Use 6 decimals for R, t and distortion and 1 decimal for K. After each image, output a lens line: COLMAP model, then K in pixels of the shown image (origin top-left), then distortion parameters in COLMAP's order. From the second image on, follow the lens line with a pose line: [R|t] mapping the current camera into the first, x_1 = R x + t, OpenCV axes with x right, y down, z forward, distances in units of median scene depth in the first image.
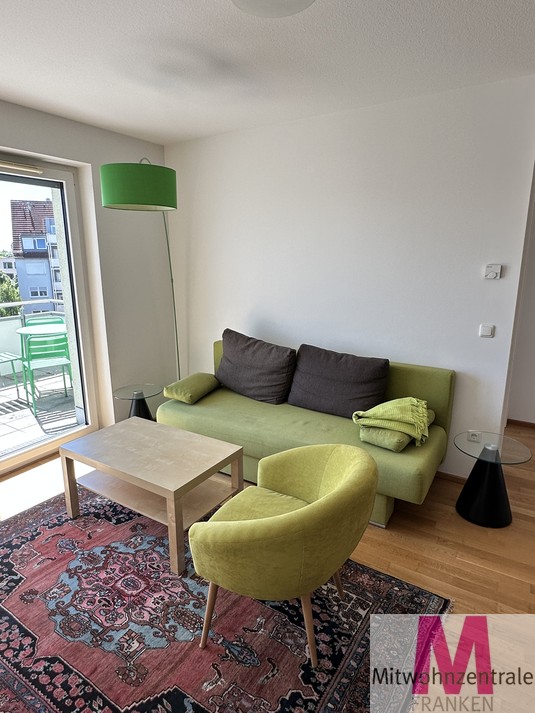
lens RADIAL K [[422.3, 0, 268.4], [0, 422.3, 350.6], [0, 0, 1]] dist [-0.002253, 0.000056]
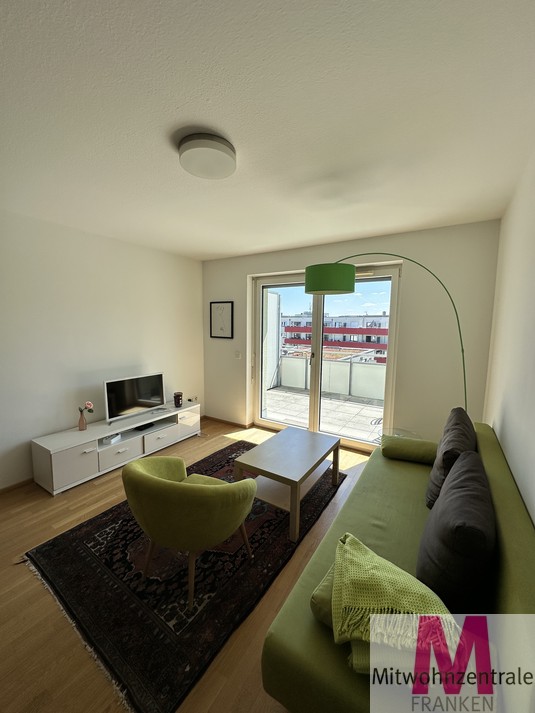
lens RADIAL K [[286.0, 0, 266.5], [0, 286.0, 355.1], [0, 0, 1]] dist [-0.000144, 0.000167]
pose [[-0.011059, 0.114136, -0.993404, 0.545089], [-0.233834, 0.965623, 0.113547, -0.146303], [0.972214, 0.233548, 0.016010, 0.633045]]
